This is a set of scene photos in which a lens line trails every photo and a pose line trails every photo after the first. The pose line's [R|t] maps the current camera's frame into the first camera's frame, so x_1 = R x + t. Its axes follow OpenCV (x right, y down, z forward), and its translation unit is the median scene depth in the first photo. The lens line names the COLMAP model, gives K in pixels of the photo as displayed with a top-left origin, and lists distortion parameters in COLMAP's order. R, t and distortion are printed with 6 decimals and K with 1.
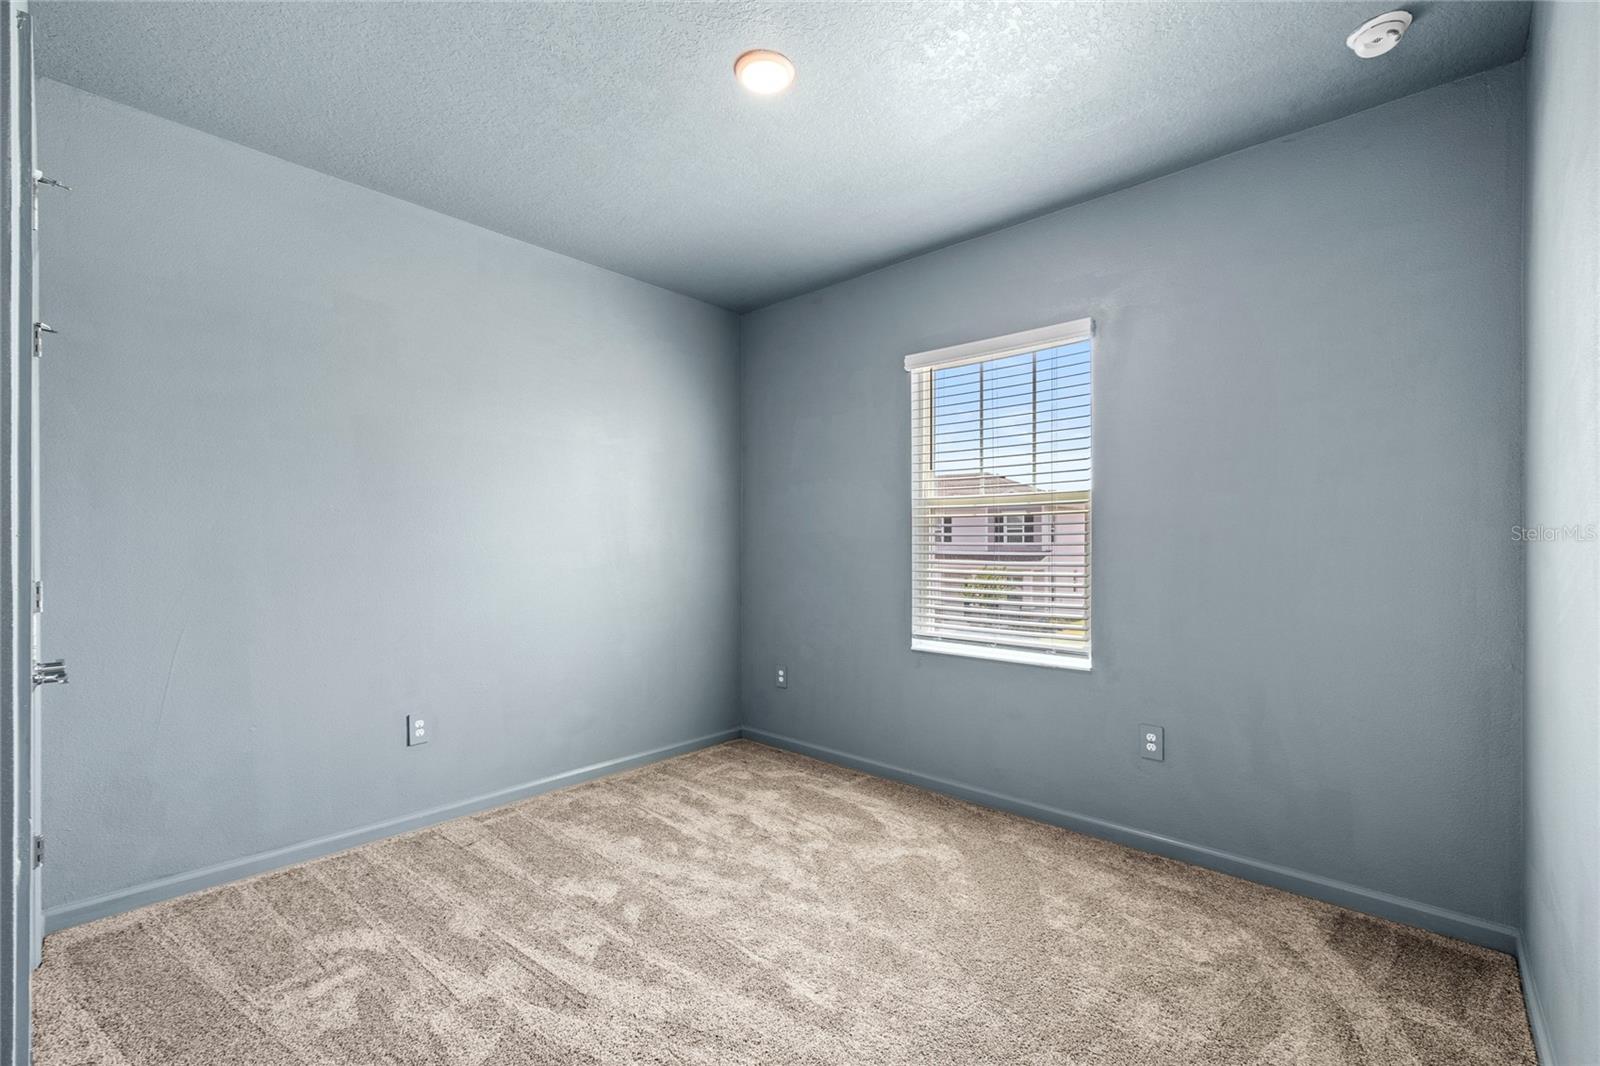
lens RADIAL K [[690.6, 0, 803.3], [0, 690.6, 539.6], [0, 0, 1]] dist [0.000687, -0.000071]
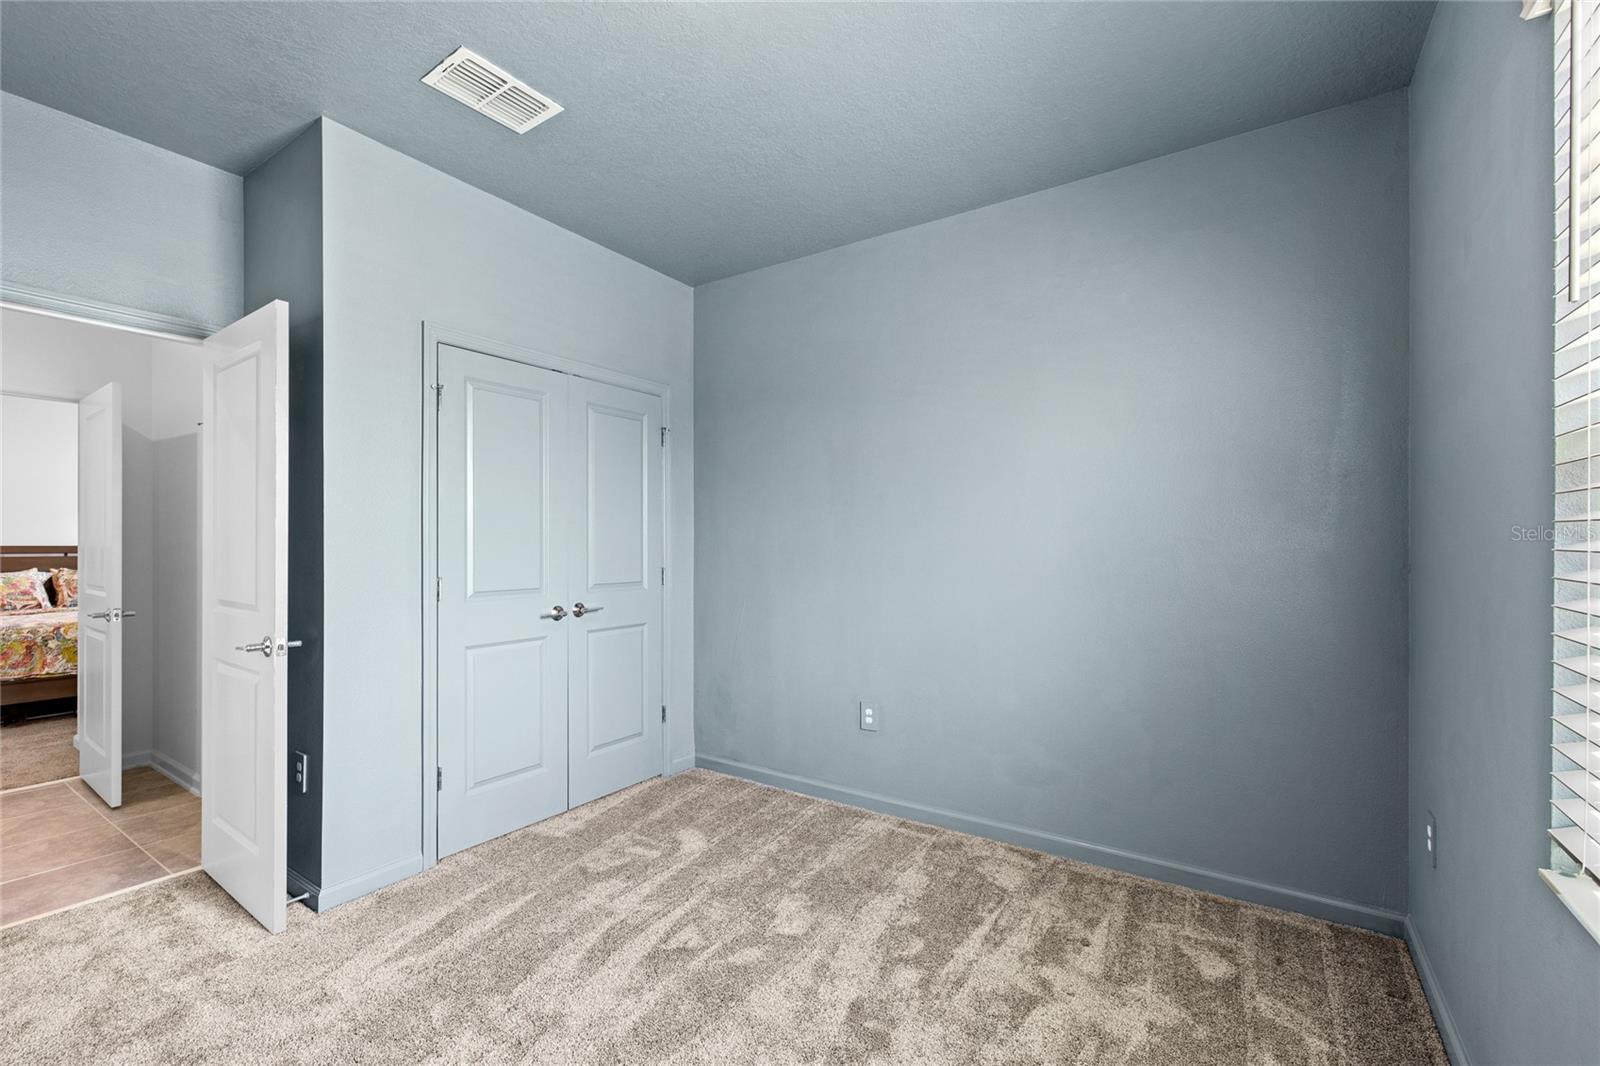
lens RADIAL K [[690.6, 0, 793.2], [0, 690.6, 545.9], [0, 0, 1]] dist [0.000687, -0.000071]
pose [[0.120562, -0.013393, -0.992615, 0.524482], [0.002829, 0.999910, -0.013148, 0.018562], [0.992702, -0.001223, 0.120589, 0.759880]]
